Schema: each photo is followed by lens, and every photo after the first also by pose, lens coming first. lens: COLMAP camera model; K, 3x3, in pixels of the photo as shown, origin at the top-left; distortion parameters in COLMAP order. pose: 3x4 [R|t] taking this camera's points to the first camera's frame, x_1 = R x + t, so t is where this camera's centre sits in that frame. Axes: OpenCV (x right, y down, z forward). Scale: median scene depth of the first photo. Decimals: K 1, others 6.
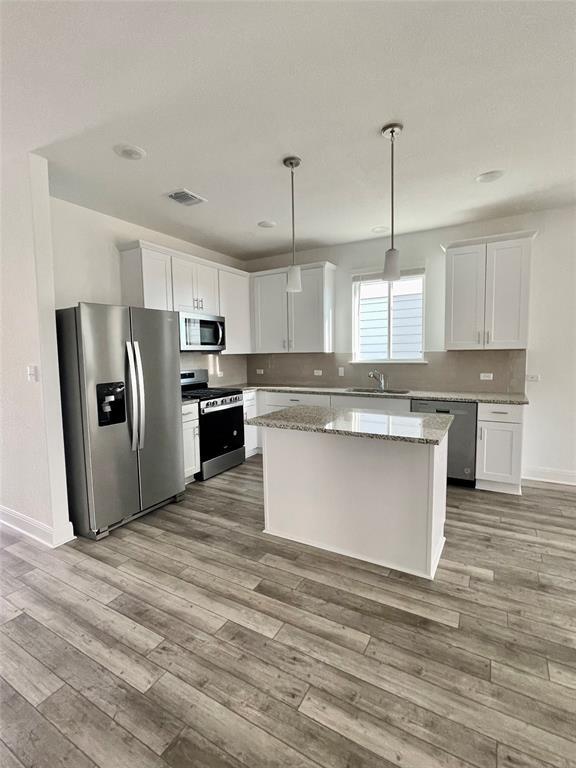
lens RADIAL K [[366.7, 0, 286.6], [0, 366.7, 382.0], [0, 0, 1]] dist [-0.004132, 0.003319]
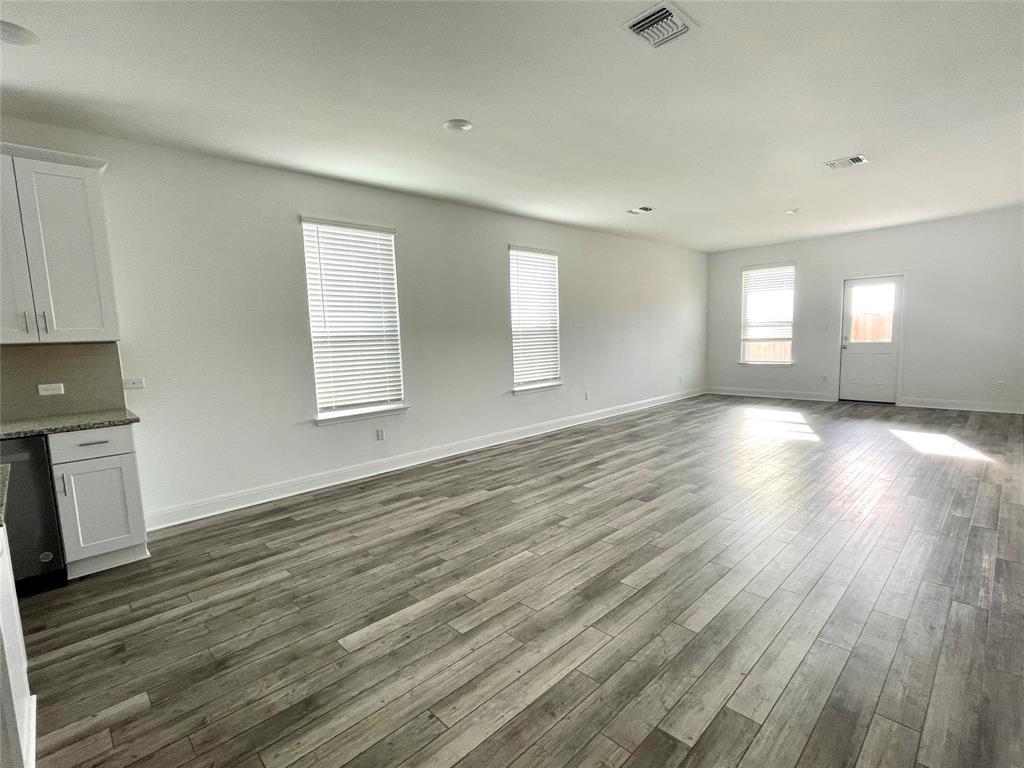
lens RADIAL K [[488.9, 0, 507.5], [0, 488.9, 390.1], [0, 0, 1]] dist [-0.004132, 0.003319]
pose [[0.276873, -0.104592, 0.955197, -0.004647], [0.110281, 0.990949, 0.076541, 0.010380], [-0.954557, 0.084148, 0.285902, 0.106994]]
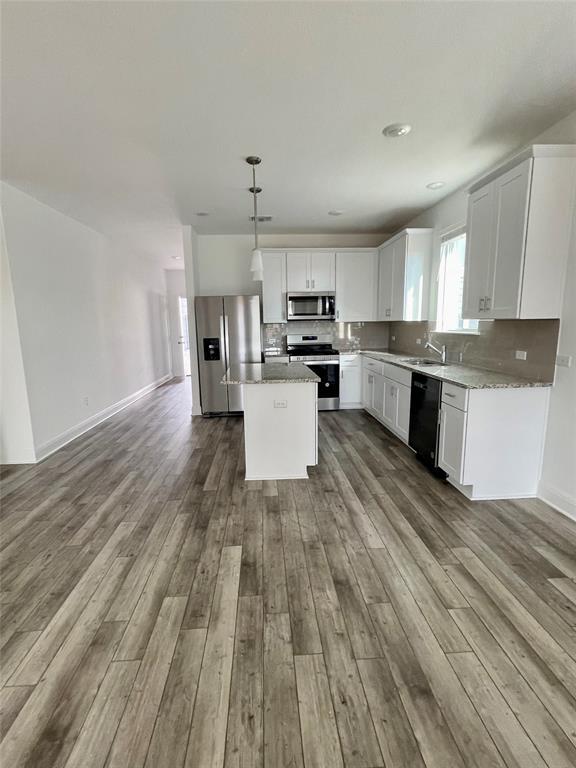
lens RADIAL K [[366.7, 0, 285.7], [0, 366.7, 384.9], [0, 0, 1]] dist [-0.004132, 0.003319]
pose [[0.556372, 0.147186, -0.817794, 1.286815], [-0.058428, 0.988681, 0.138192, -0.043592], [0.828877, -0.029104, 0.558674, 0.249790]]
